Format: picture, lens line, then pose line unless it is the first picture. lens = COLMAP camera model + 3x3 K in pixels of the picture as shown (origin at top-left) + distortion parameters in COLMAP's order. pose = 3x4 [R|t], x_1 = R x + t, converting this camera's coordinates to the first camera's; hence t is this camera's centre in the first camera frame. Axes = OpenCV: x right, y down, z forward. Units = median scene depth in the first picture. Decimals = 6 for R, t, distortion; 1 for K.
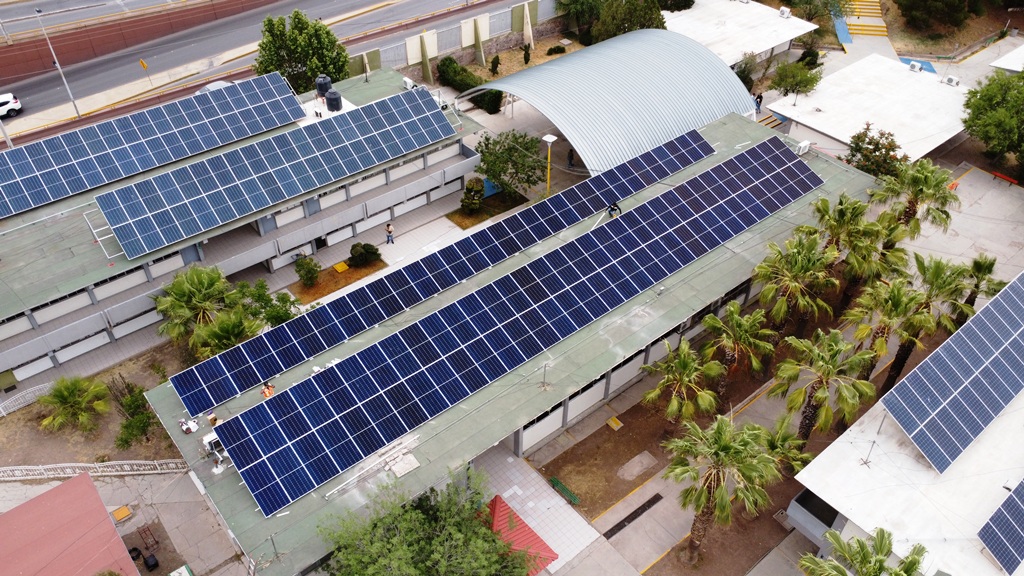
lens RADIAL K [[777.7, 0, 528.9], [0, 777.7, 292.3], [0, 0, 1]] dist [-0.001952, -0.003073]
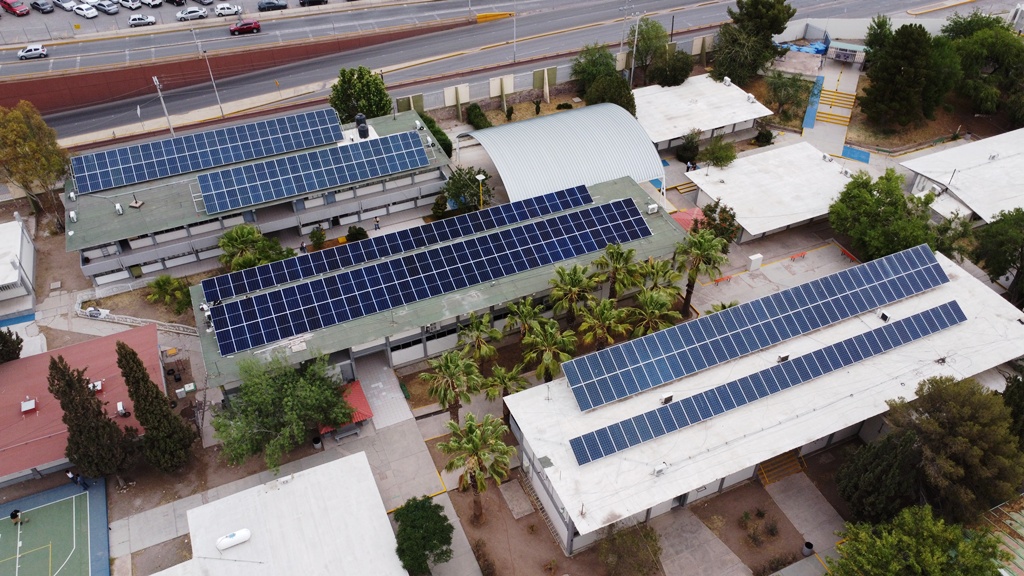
lens RADIAL K [[777.7, 0, 528.9], [0, 777.7, 292.3], [0, 0, 1]] dist [-0.001952, -0.003073]
pose [[0.961704, 0.174152, -0.211653, 0.480189], [-0.174164, 0.984538, 0.018737, -0.023505], [0.211643, 0.018843, 0.977165, -0.453058]]
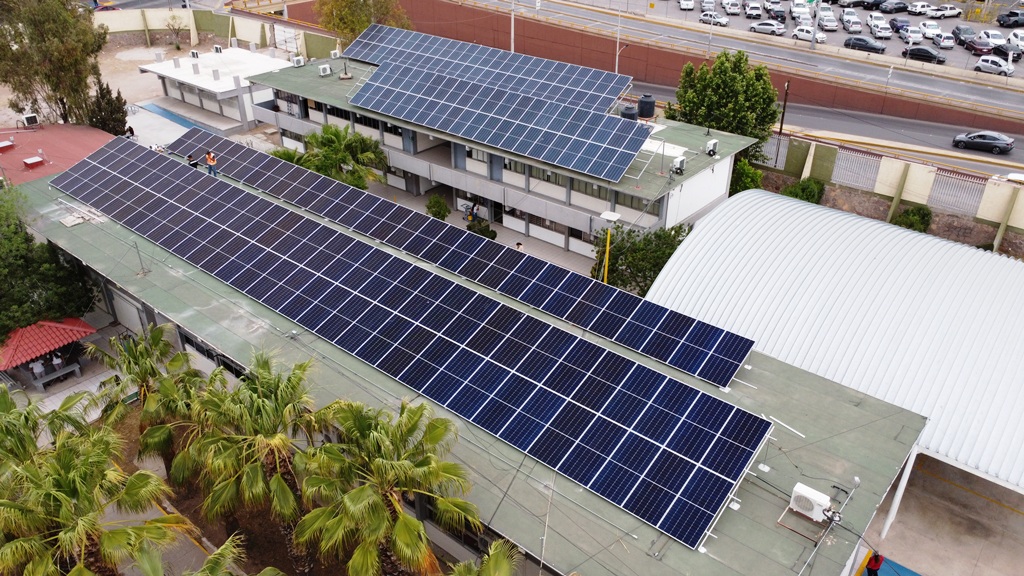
lens RADIAL K [[777.7, 0, 528.9], [0, 777.7, 292.3], [0, 0, 1]] dist [-0.001952, -0.003073]
pose [[0.183140, 0.478827, -0.858594, 0.647547], [-0.651830, 0.712929, 0.258555, -0.284861], [0.735919, 0.512306, 0.442680, 0.681465]]
